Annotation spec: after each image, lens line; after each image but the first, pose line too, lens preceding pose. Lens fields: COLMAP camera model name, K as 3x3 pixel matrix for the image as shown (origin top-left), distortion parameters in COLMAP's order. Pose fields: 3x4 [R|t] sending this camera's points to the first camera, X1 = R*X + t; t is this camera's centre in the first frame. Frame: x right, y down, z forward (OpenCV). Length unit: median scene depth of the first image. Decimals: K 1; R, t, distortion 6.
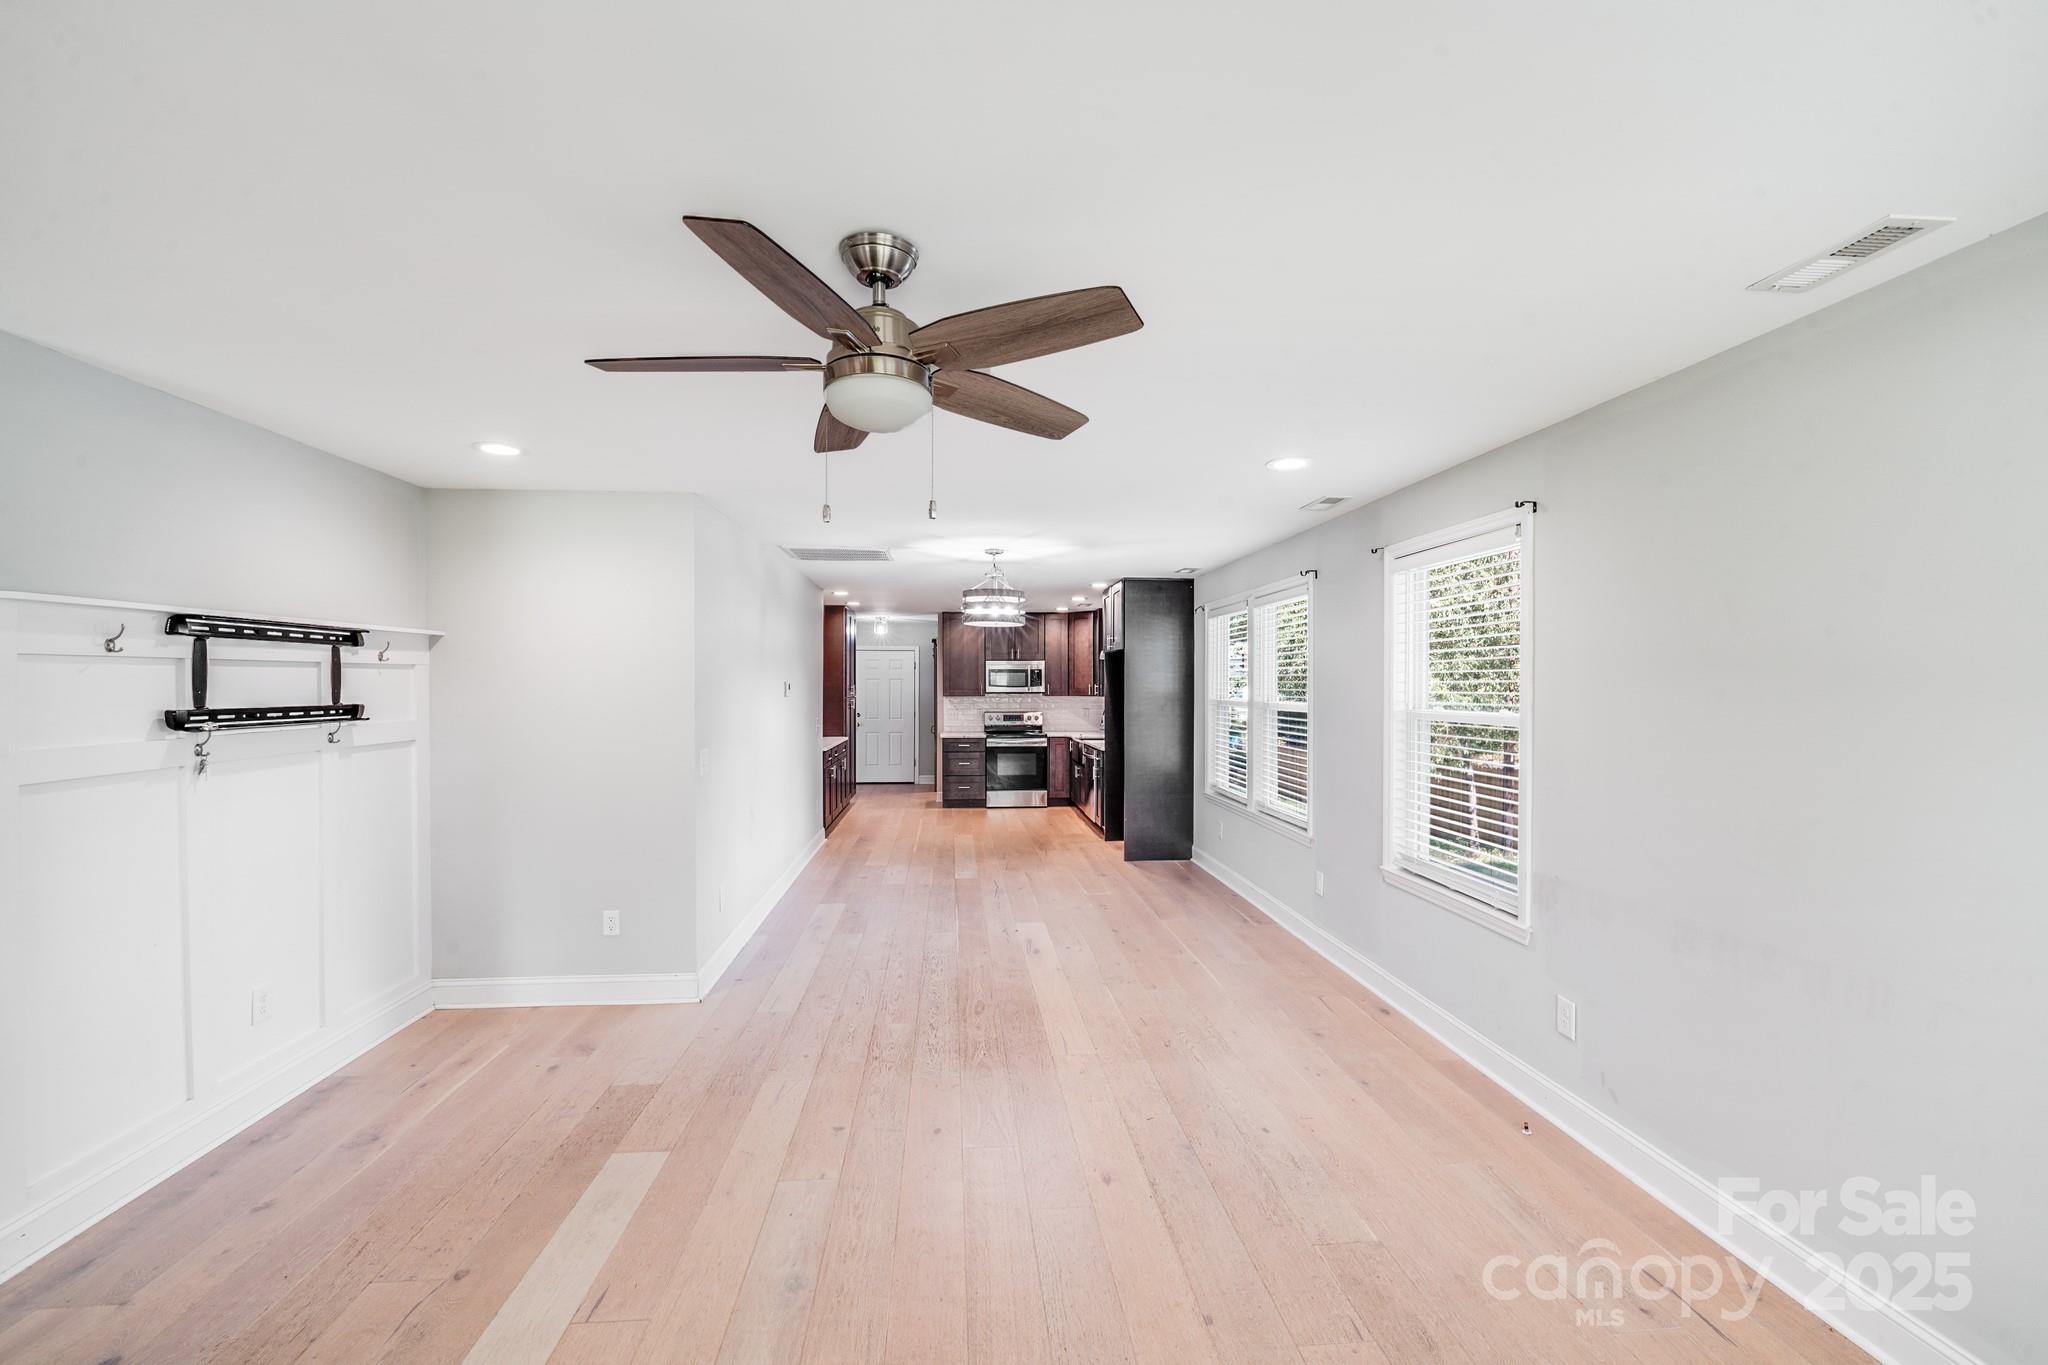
lens RADIAL K [[824.1, 0, 1023.9], [0, 824.1, 690.7], [0, 0, 1]] dist [0.000132, -0.007278]
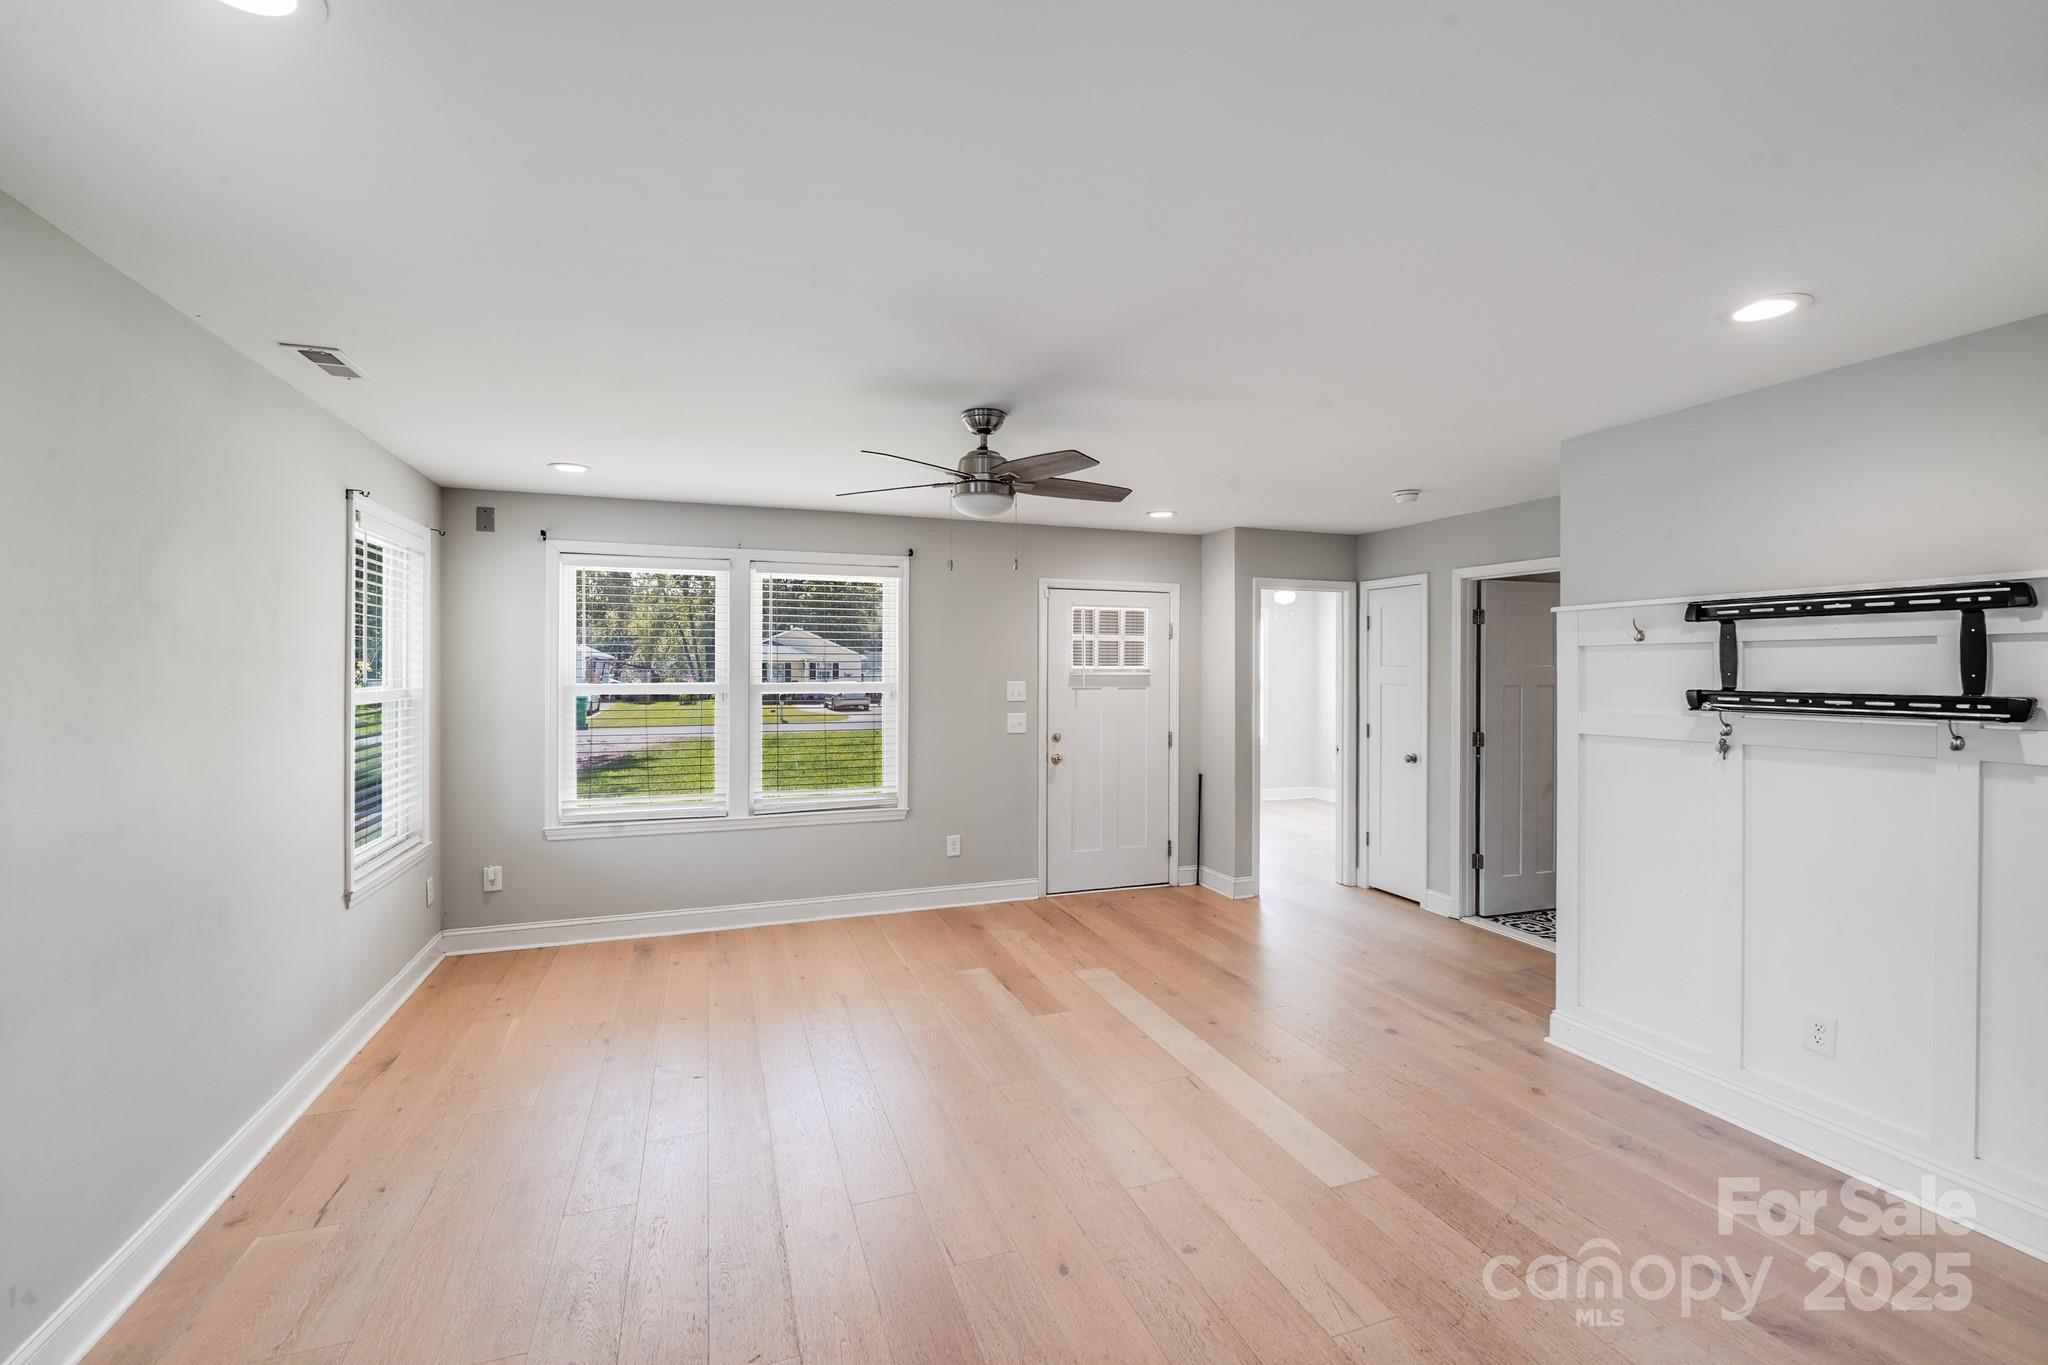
lens RADIAL K [[871.1, 0, 1014.8], [0, 871.1, 664.2], [0, 0, 1]] dist [-0.000822, -0.000324]
pose [[-0.969059, -0.003890, -0.246800, 0.065040], [-0.005277, 0.999974, 0.004957, -0.005274], [0.246774, 0.006106, -0.969054, 0.855691]]
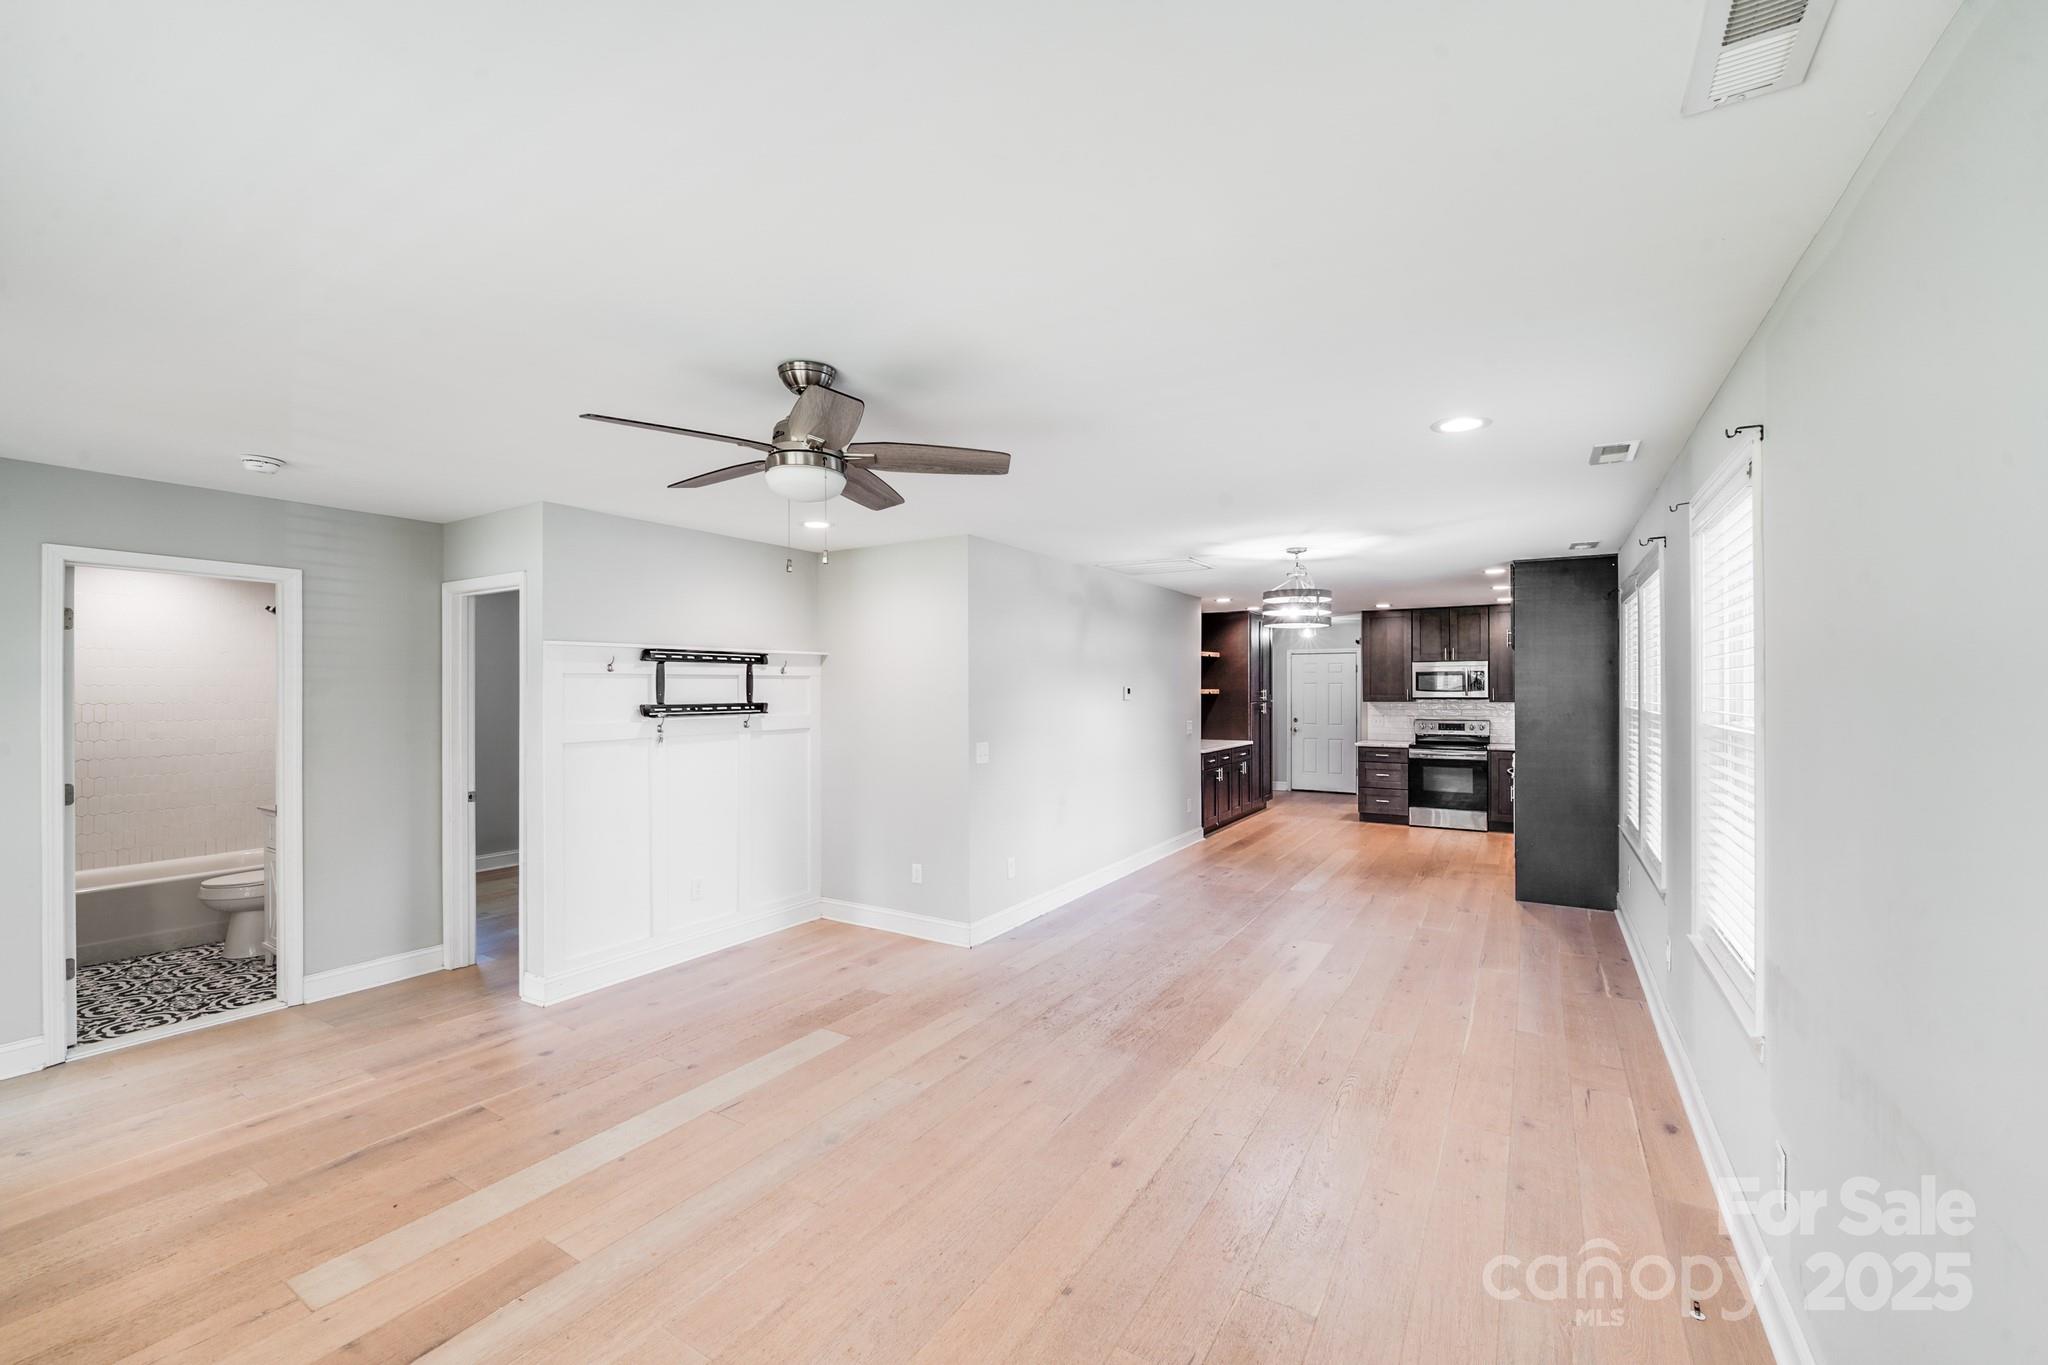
lens RADIAL K [[829.7, 0, 1024.0], [0, 829.7, 682.5], [0, 0, 1]] dist [0.000513, -0.006551]
pose [[0.801809, -0.007348, -0.597535, 0.283887], [-0.002311, 0.999879, -0.015396, 0.000964], [0.597576, 0.013726, 0.801695, 0.036541]]
